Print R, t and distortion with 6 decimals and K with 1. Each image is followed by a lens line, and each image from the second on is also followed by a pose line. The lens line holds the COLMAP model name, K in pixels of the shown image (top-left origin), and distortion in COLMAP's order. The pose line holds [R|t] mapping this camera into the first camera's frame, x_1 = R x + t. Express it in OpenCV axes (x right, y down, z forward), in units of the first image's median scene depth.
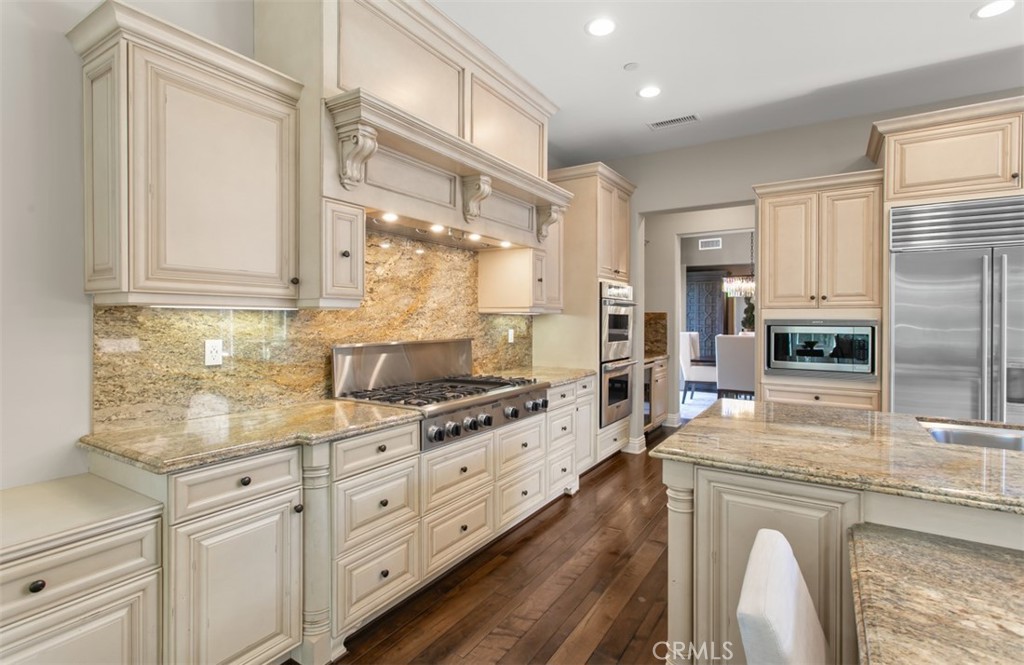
lens RADIAL K [[499.1, 0, 521.6], [0, 499.1, 324.0], [0, 0, 1]] dist [0.003412, 0.000409]
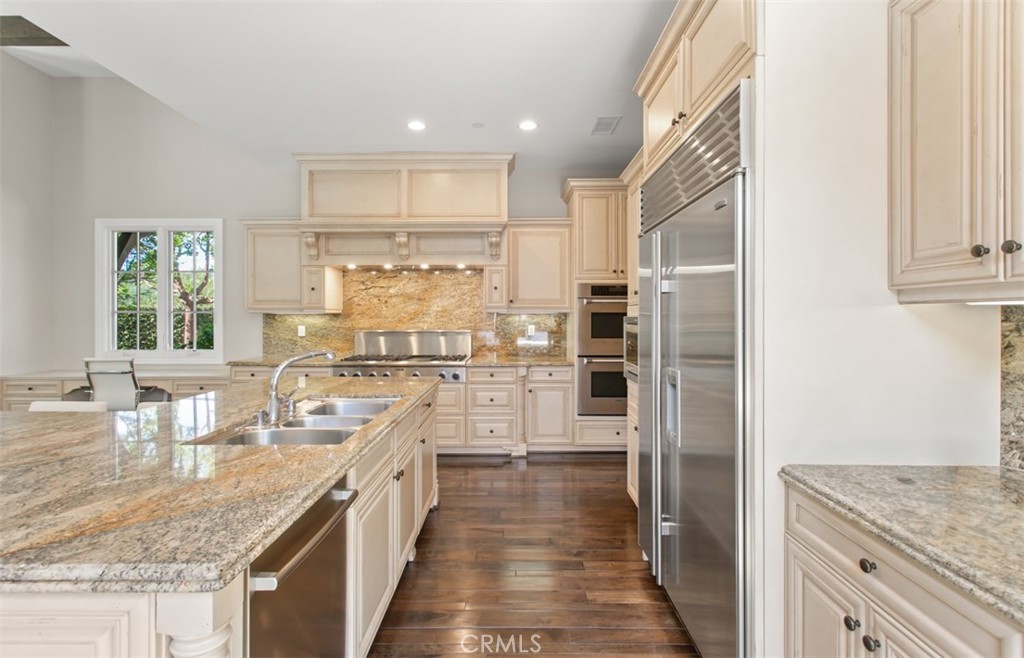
lens RADIAL K [[483.6, 0, 514.2], [0, 483.6, 316.8], [0, 0, 1]] dist [-0.000858, 0.000155]
pose [[0.534422, -0.003019, -0.845212, 1.396166], [-0.006037, 0.999954, -0.007389, -0.002105], [0.845196, 0.009052, 0.534380, 0.426439]]
